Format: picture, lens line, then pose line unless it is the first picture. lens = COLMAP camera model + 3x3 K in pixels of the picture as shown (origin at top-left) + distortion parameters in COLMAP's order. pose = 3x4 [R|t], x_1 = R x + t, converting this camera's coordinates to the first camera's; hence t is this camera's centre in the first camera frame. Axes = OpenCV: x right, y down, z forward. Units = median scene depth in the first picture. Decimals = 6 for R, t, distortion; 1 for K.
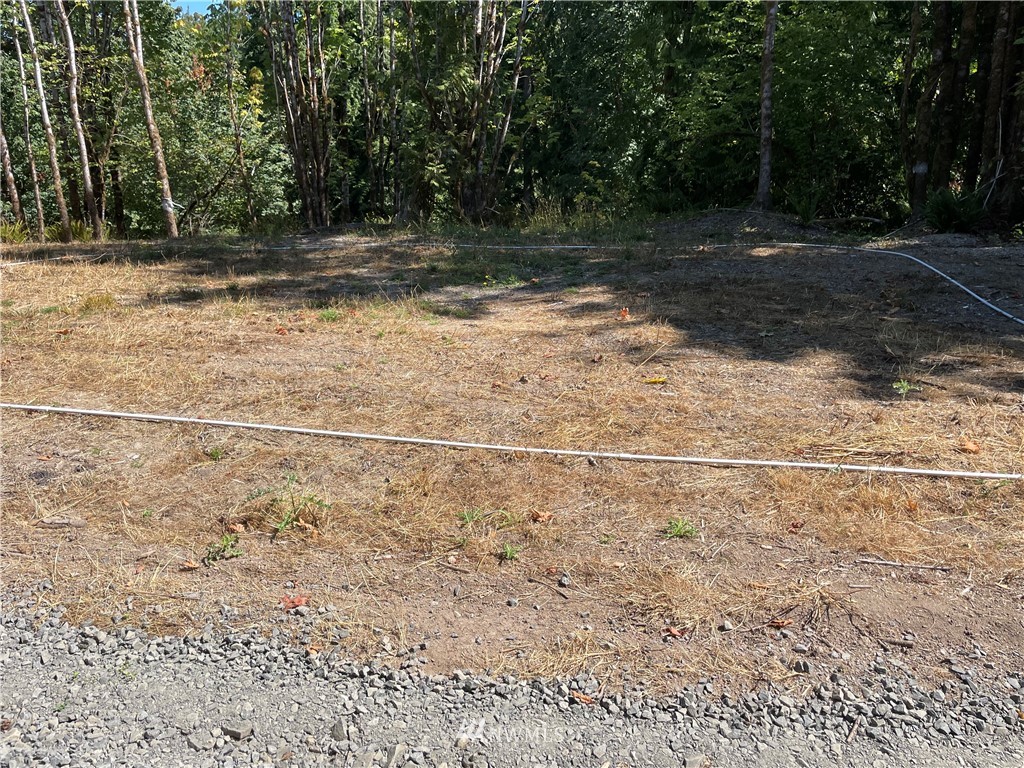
lens RADIAL K [[771.6, 0, 512.0], [0, 771.6, 382.0], [0, 0, 1]] dist [-0.008329, -0.011827]
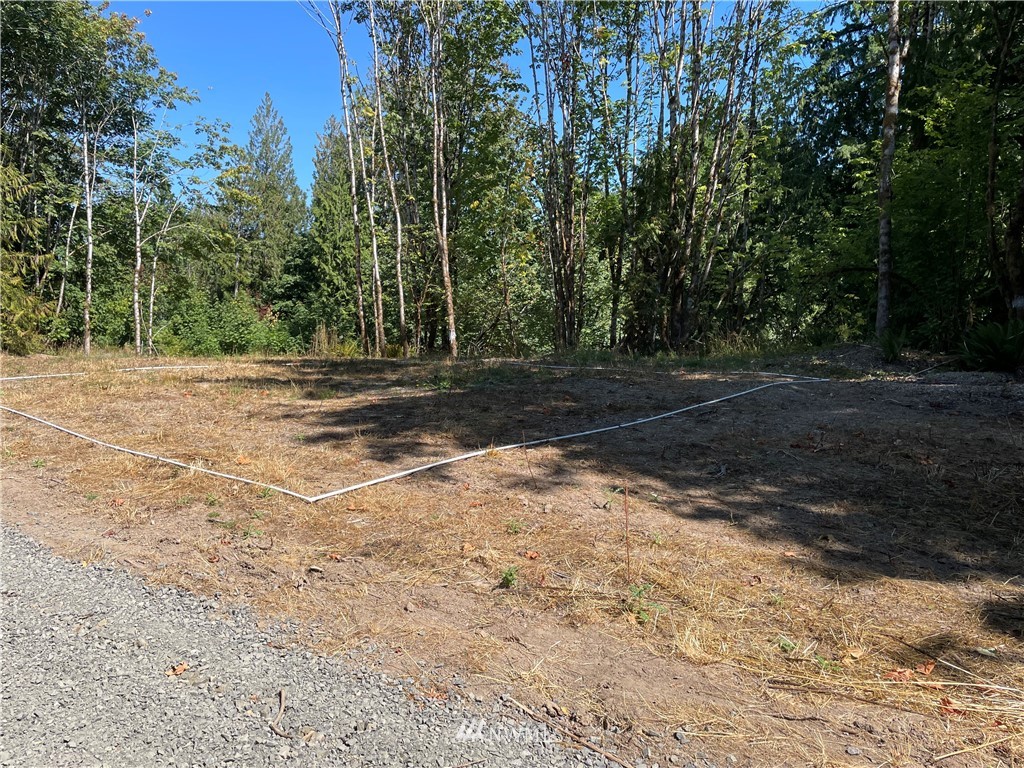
lens RADIAL K [[771.6, 0, 511.8], [0, 771.6, 386.3], [0, 0, 1]] dist [-0.008329, -0.011827]
pose [[0.842563, 0.042286, -0.536935, 0.391298], [-0.127327, 0.984294, -0.122285, 0.006230], [0.523331, 0.171399, 0.834714, -0.039677]]
